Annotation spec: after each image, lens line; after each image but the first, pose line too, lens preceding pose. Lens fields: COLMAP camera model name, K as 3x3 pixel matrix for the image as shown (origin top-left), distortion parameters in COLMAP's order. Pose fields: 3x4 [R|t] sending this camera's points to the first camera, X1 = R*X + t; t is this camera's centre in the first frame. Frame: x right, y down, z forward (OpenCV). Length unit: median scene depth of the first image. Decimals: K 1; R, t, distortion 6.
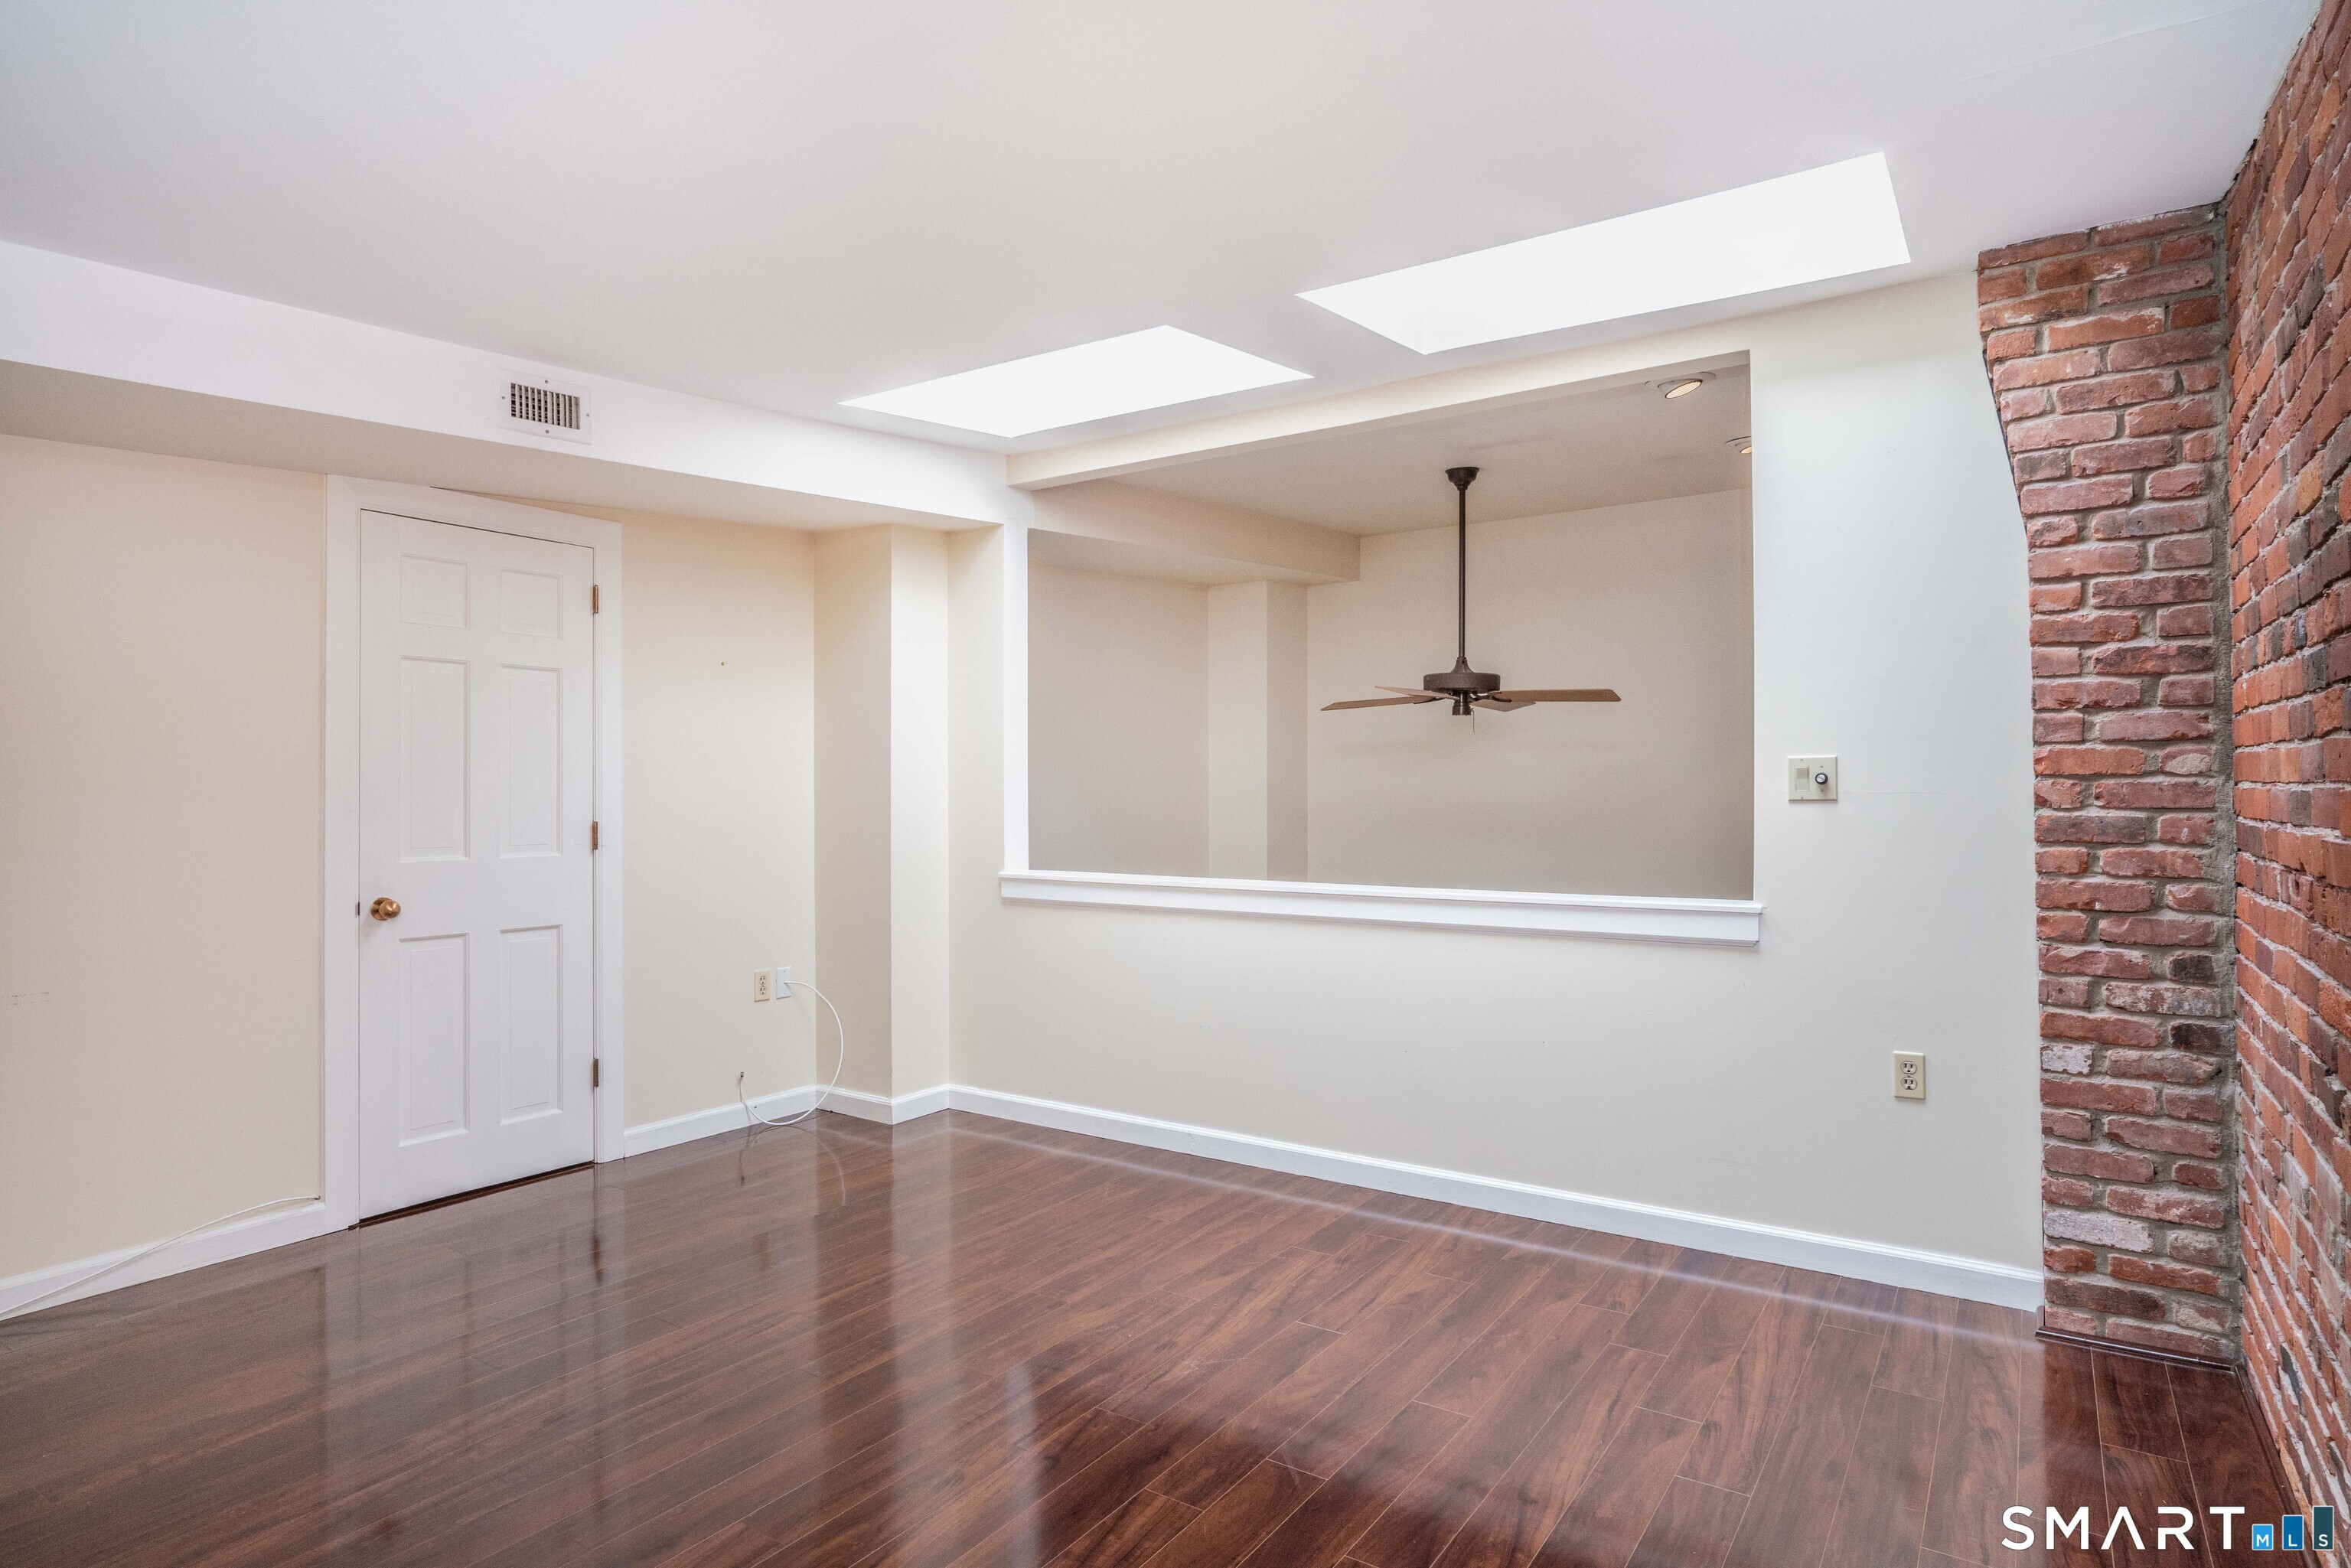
lens RADIAL K [[1302.6, 0, 1173.8], [0, 1302.6, 777.1], [0, 0, 1]] dist [-0.006933, -0.000175]
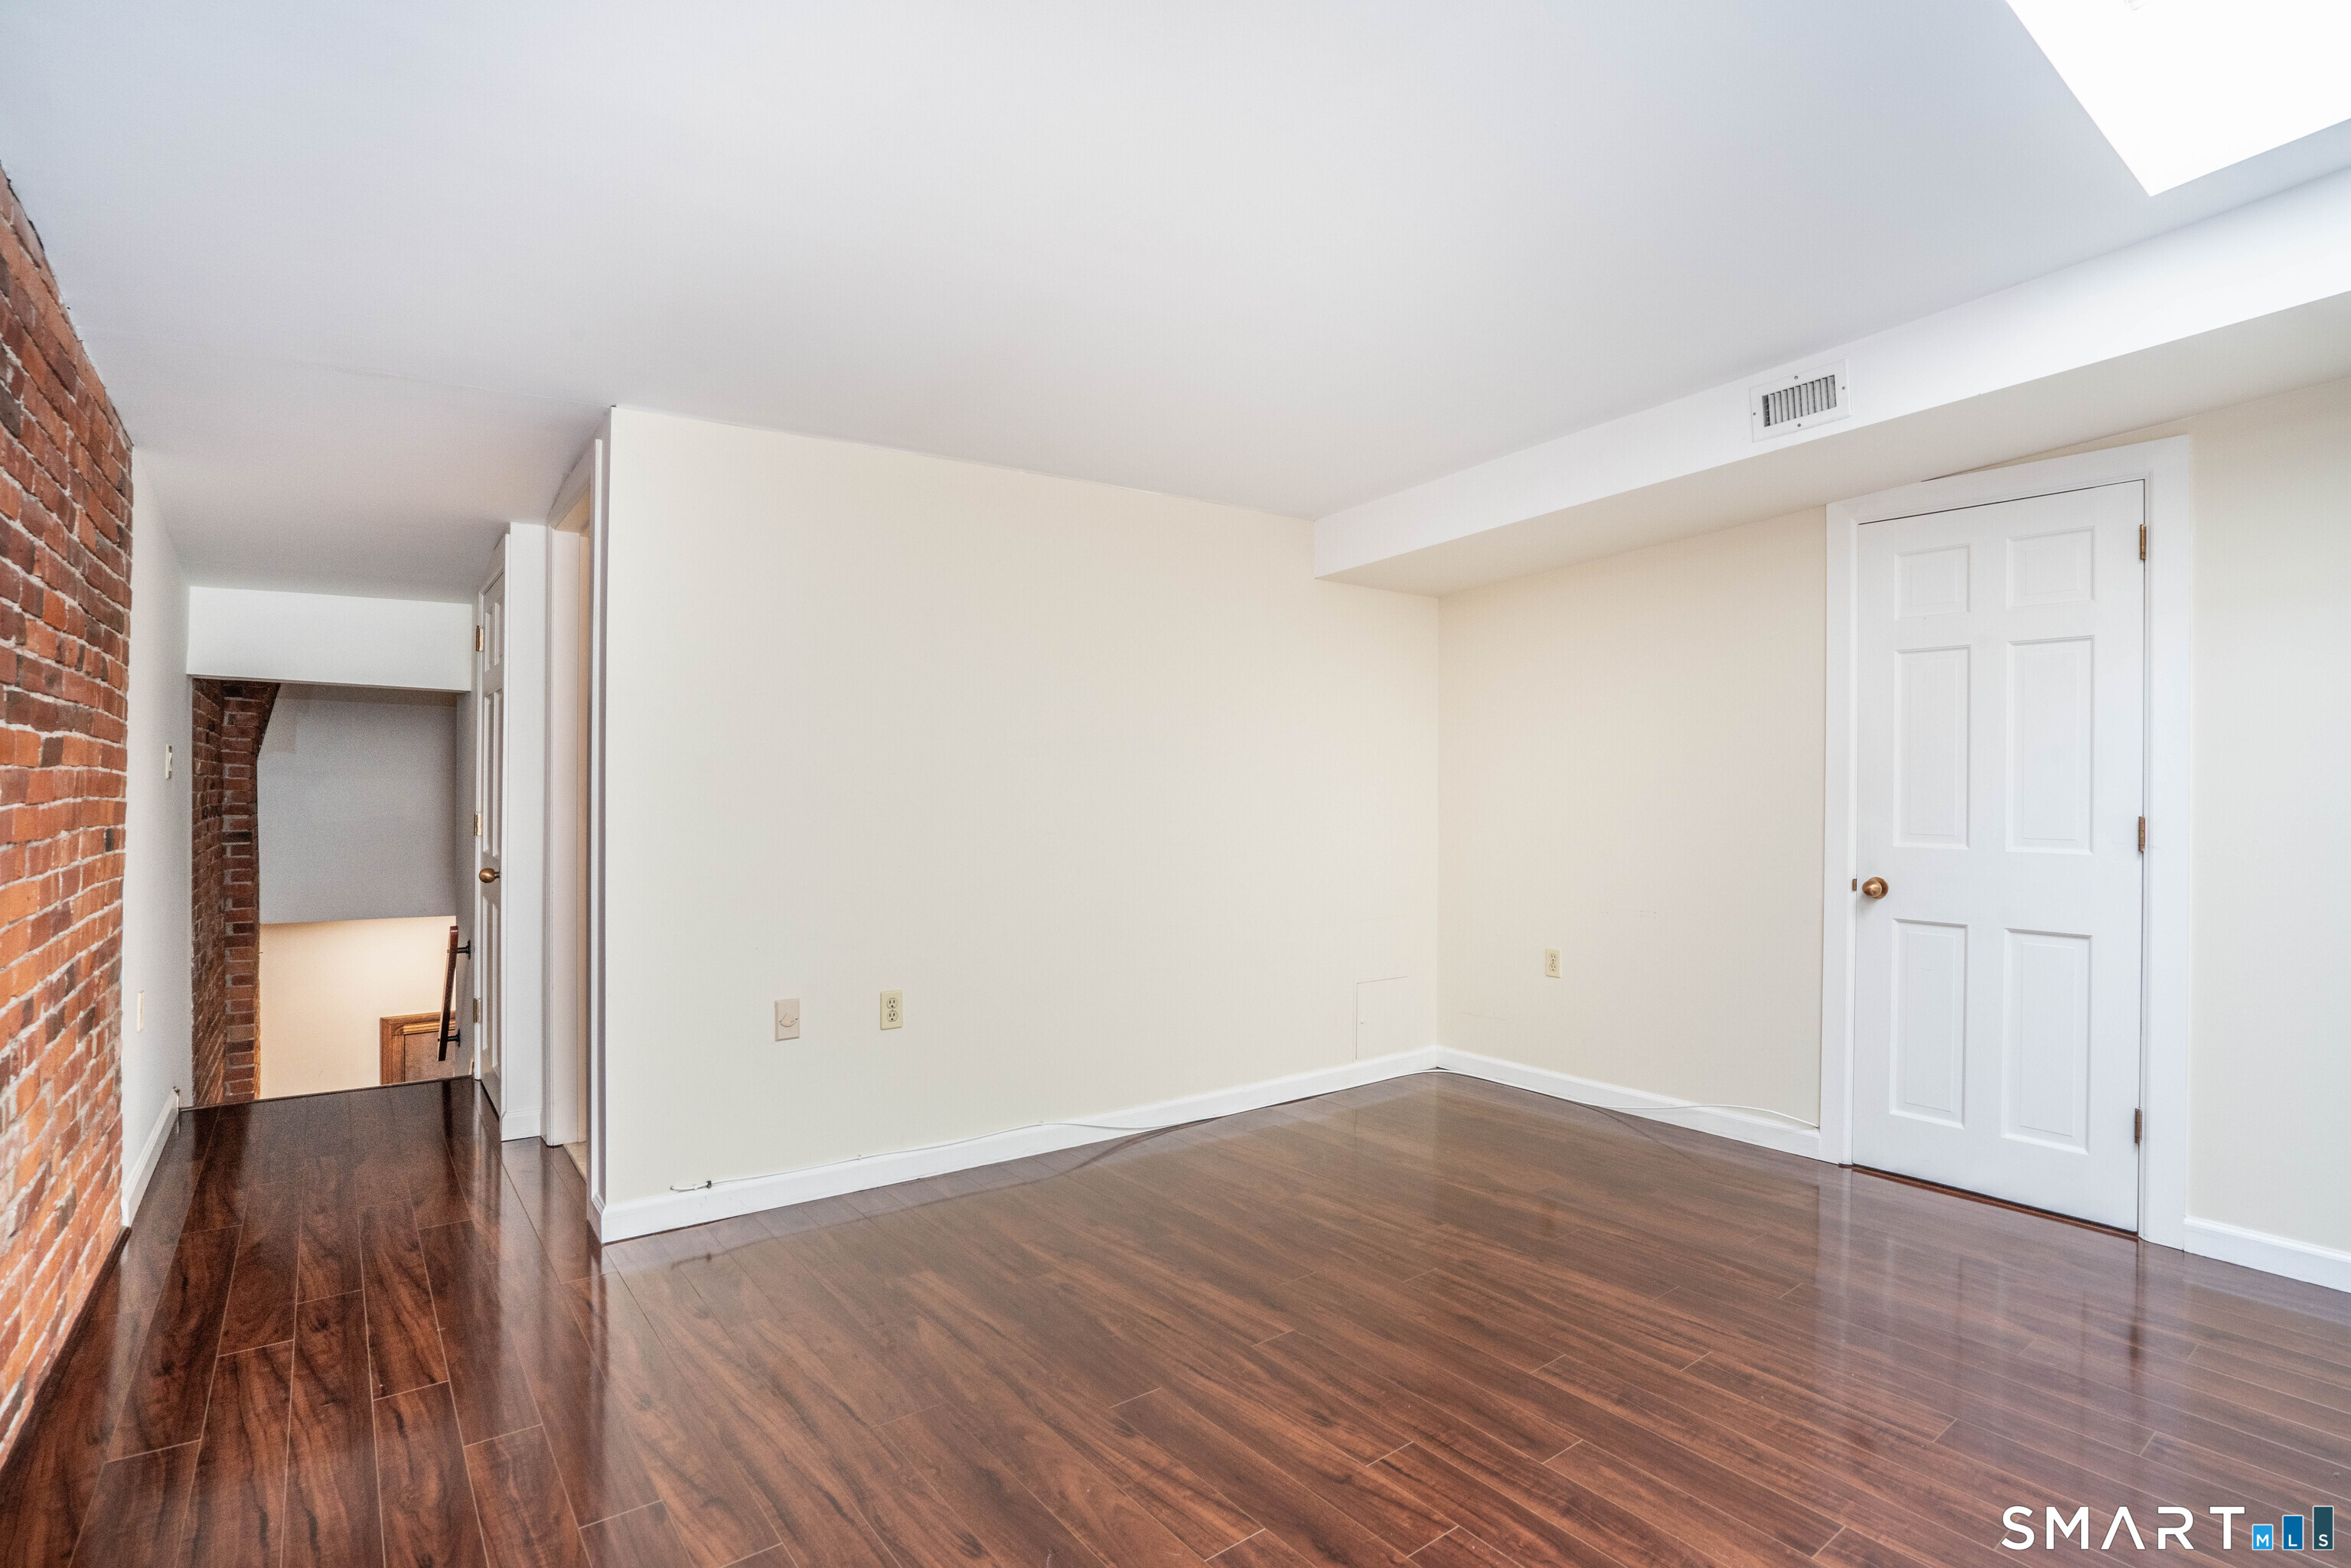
lens RADIAL K [[1147.2, 0, 1175.5], [0, 1147.2, 784.0], [0, 0, 1]] dist [-0.004530, -0.000549]
pose [[-0.302099, 0.005264, -0.953262, 0.509918], [0.006598, 0.999972, 0.003432, 0.008800], [0.953254, -0.005253, -0.302126, 0.783895]]
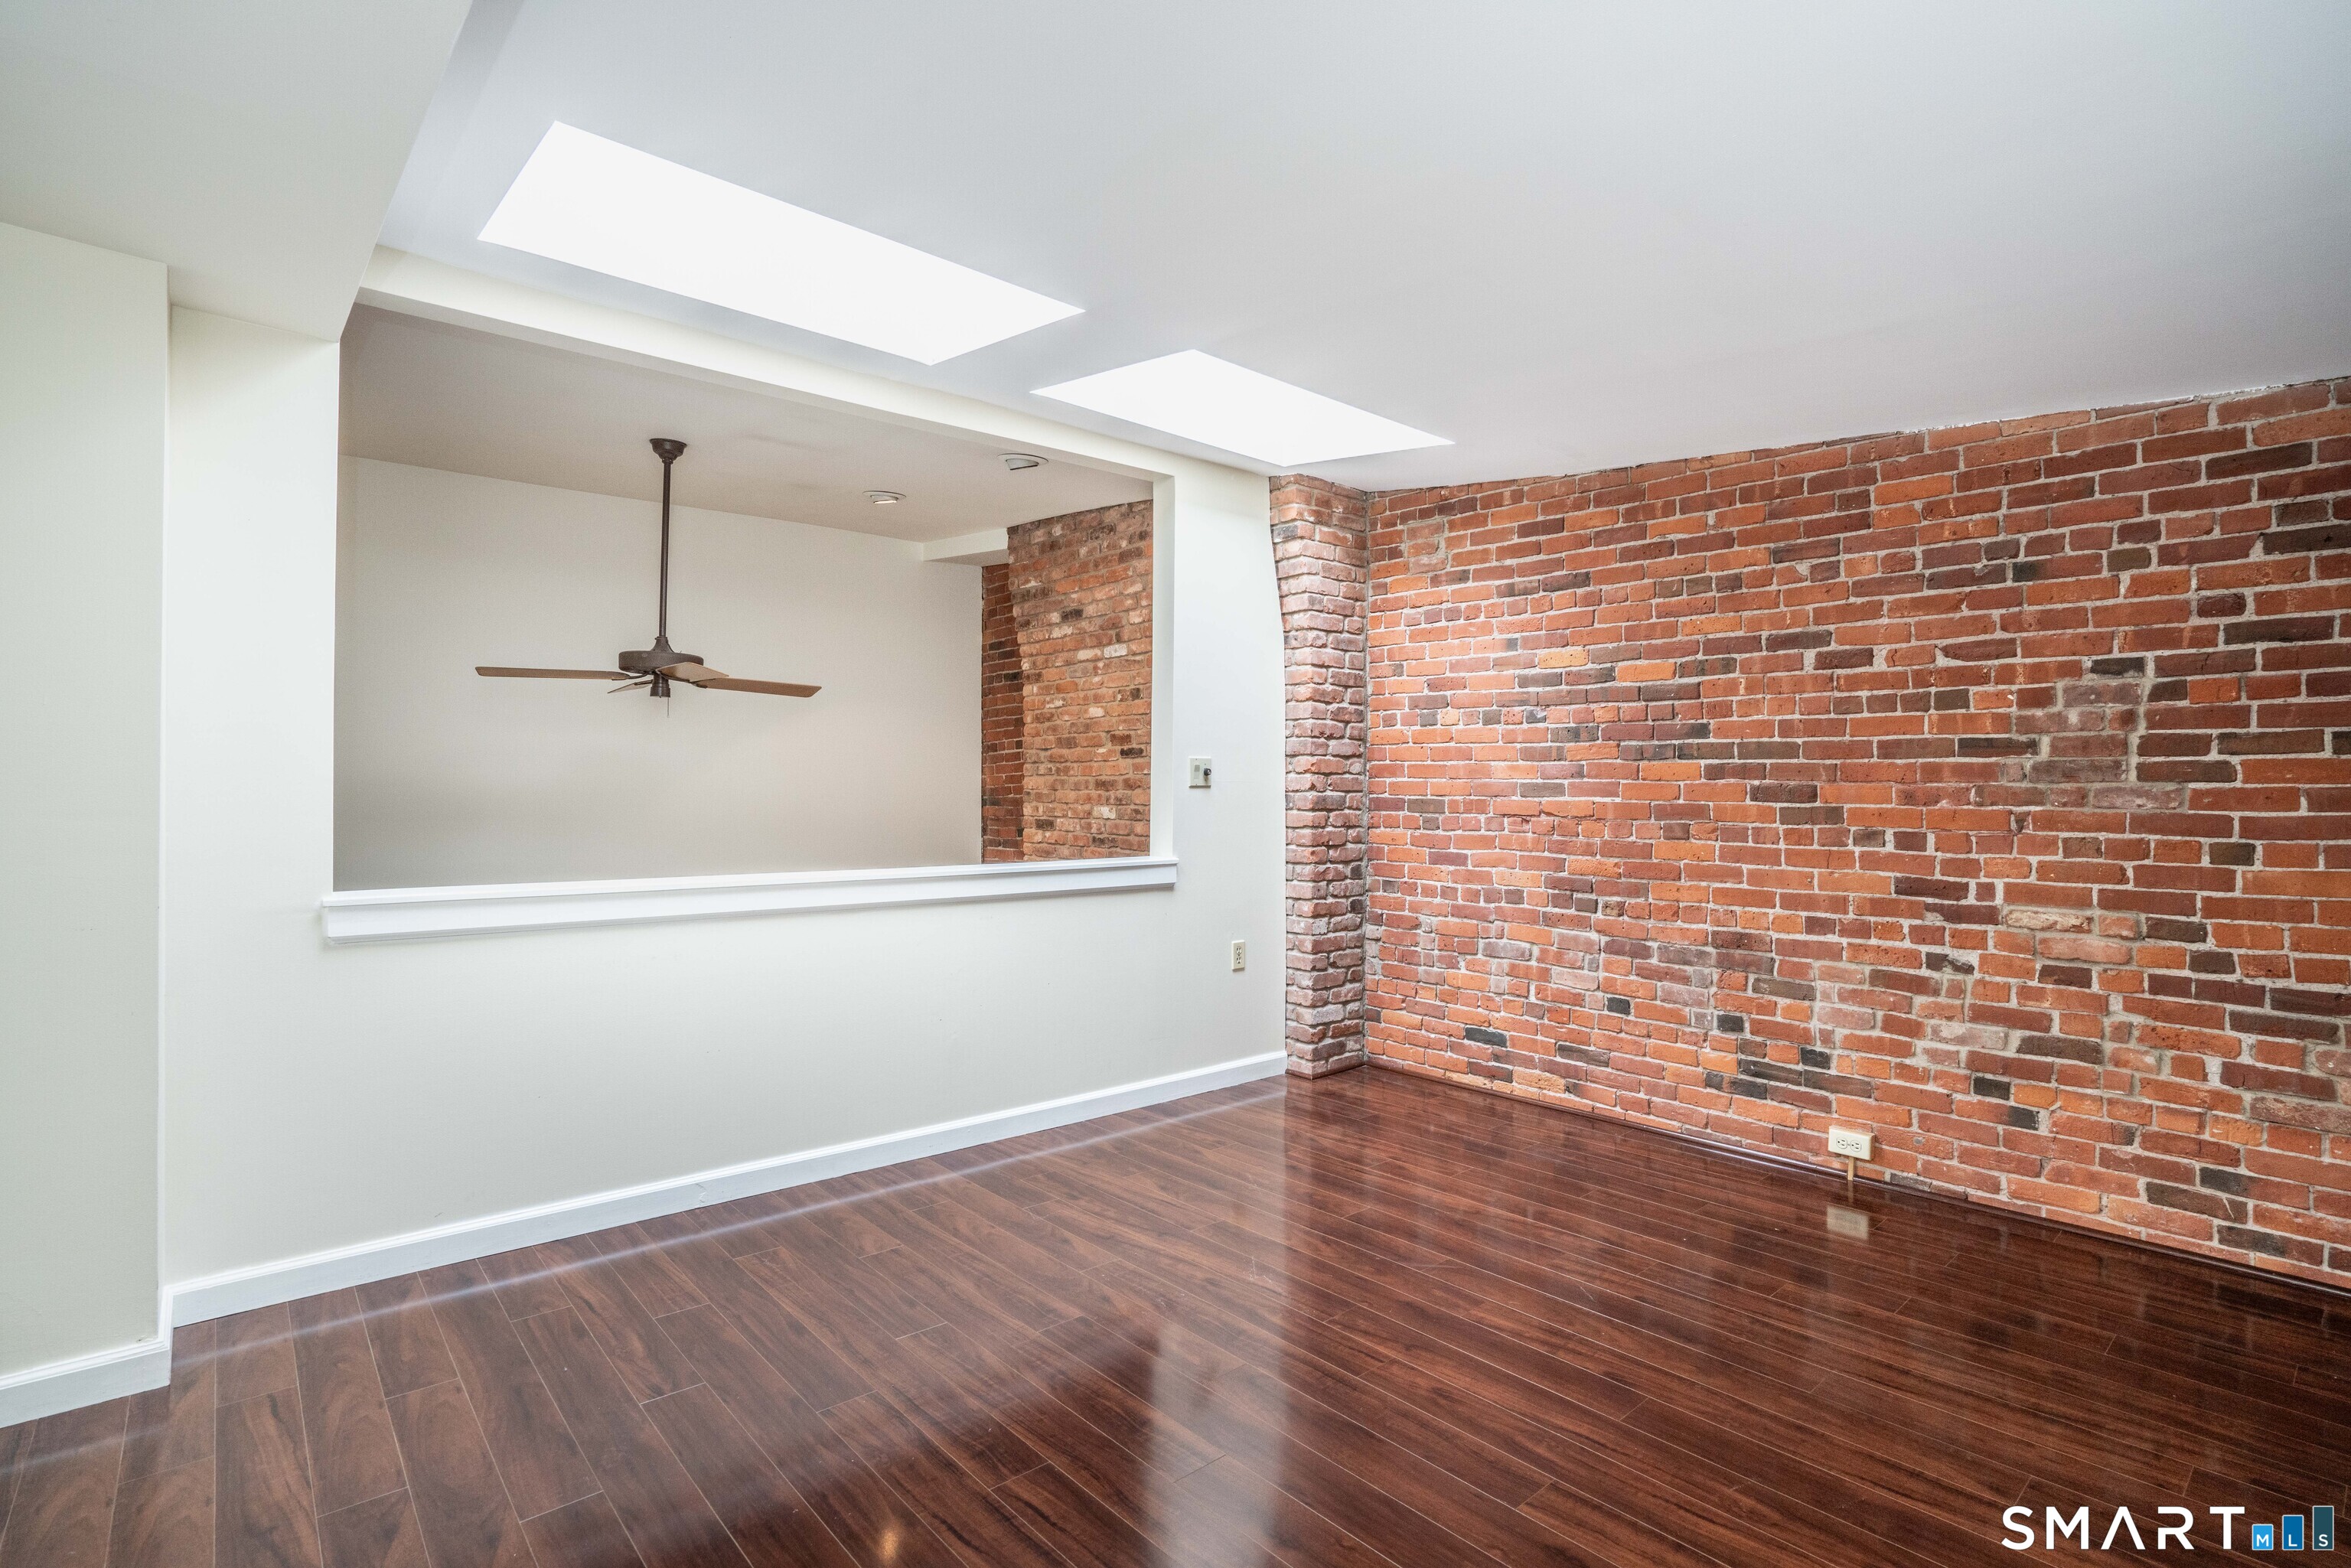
lens RADIAL K [[1148.2, 0, 1175.5], [0, 1148.2, 784.0], [0, 0, 1]] dist [-0.035675, 0.000732]
pose [[0.241829, 0.004485, 0.970309, -0.782641], [-0.020152, 0.999797, 0.000402, 0.014332], [-0.970110, -0.019651, 0.241870, 0.667084]]
